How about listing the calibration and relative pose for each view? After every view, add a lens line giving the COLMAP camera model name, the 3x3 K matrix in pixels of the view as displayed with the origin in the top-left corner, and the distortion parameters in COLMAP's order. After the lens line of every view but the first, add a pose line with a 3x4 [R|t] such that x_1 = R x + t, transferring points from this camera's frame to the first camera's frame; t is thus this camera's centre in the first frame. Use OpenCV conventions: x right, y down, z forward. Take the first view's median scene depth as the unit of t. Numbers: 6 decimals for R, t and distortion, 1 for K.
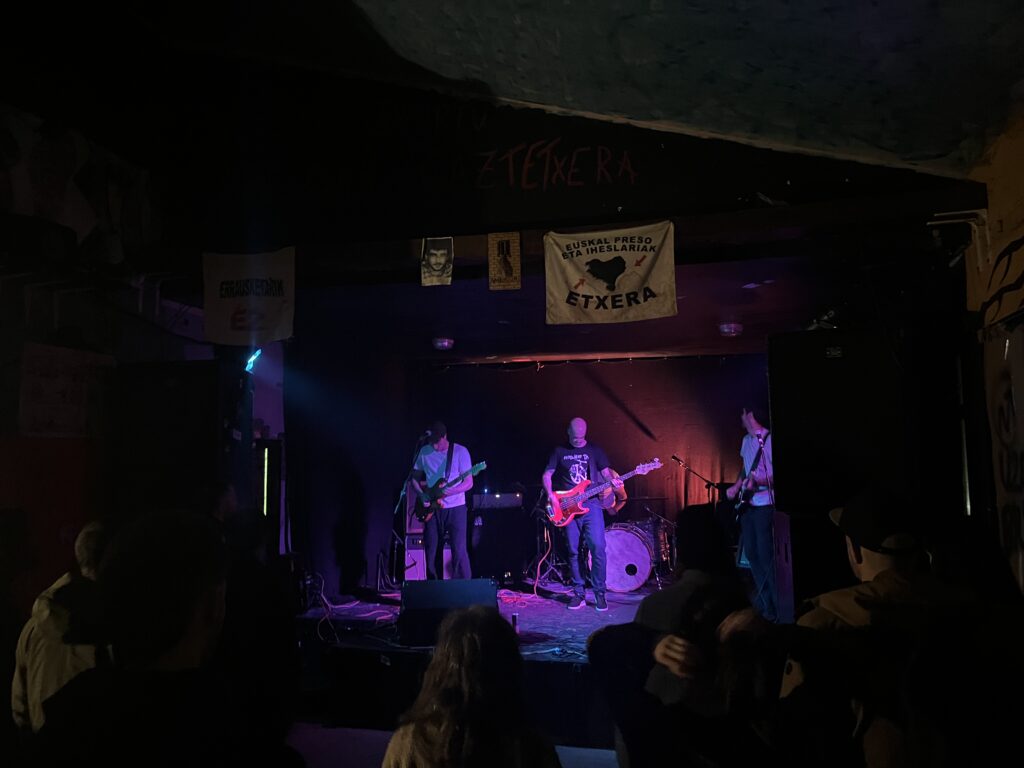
lens RADIAL K [[783.9, 0, 518.9], [0, 783.9, 382.3], [0, 0, 1]] dist [0.044211, -0.033681]
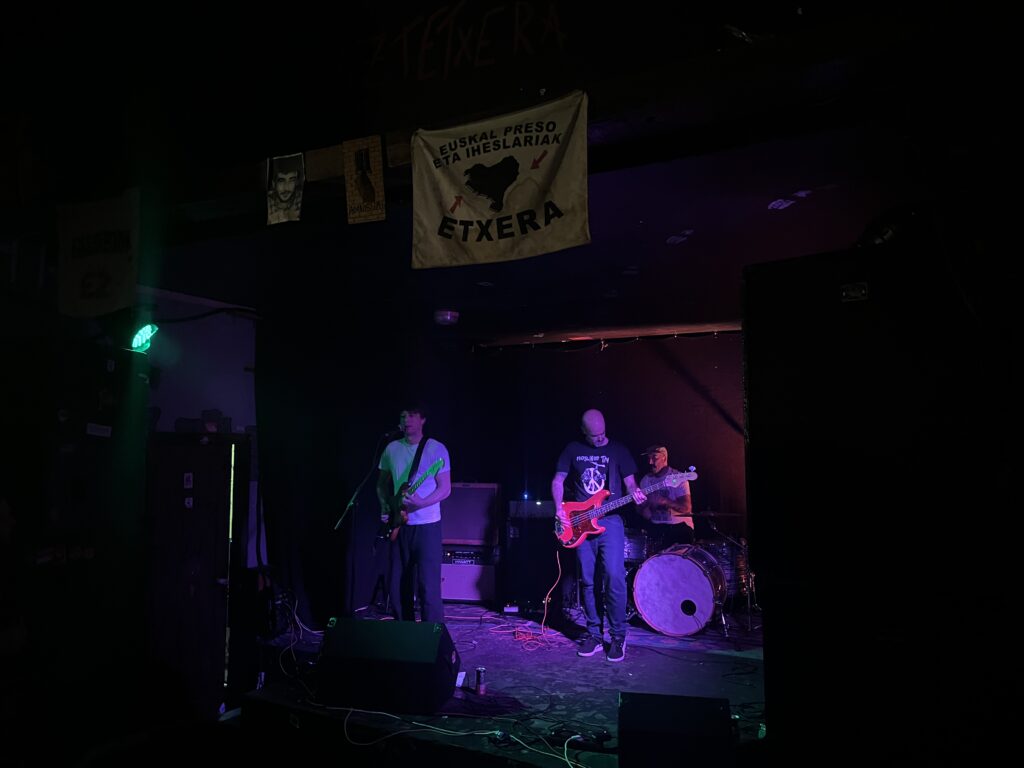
lens RADIAL K [[783.9, 0, 515.5], [0, 783.9, 387.7], [0, 0, 1]] dist [0.044211, -0.033681]
pose [[0.968667, -0.006286, -0.248285, 0.281409], [0.011266, 0.999763, 0.018642, 0.015267], [0.248109, -0.020855, 0.968508, 0.367199]]
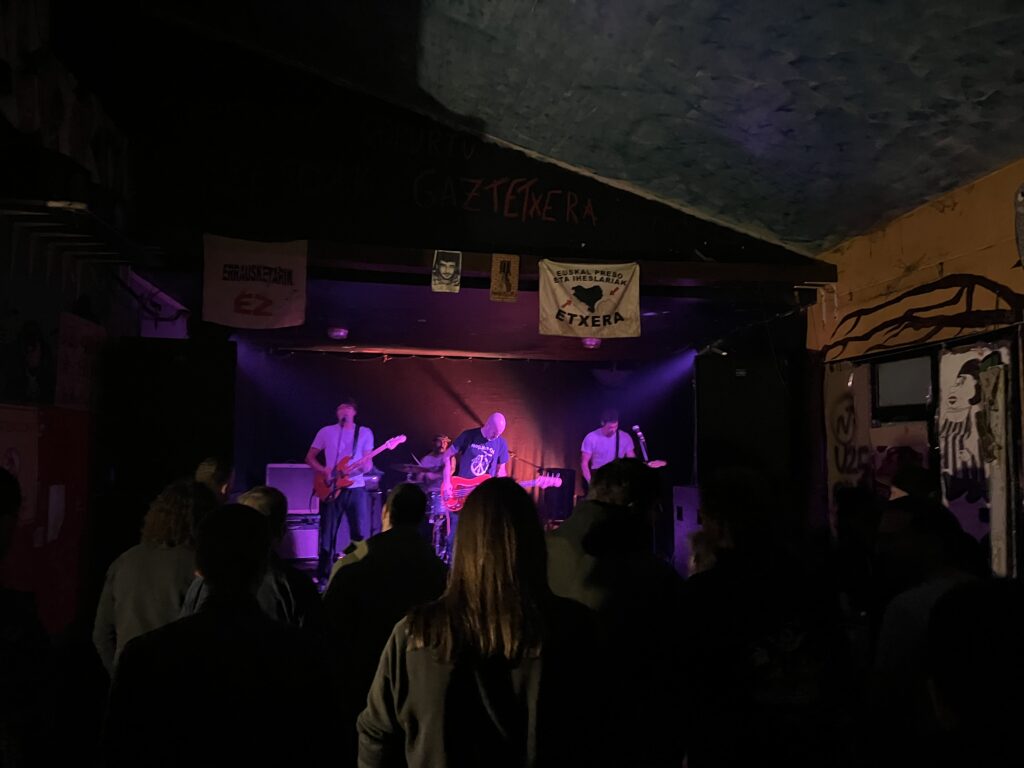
lens RADIAL K [[783.9, 0, 506.6], [0, 783.9, 386.0], [0, 0, 1]] dist [0.044211, -0.033681]
pose [[0.919457, 0.054847, 0.389346, -0.477270], [-0.061774, 0.998076, 0.005283, 0.003231], [-0.388307, -0.028909, 0.921076, -0.109276]]
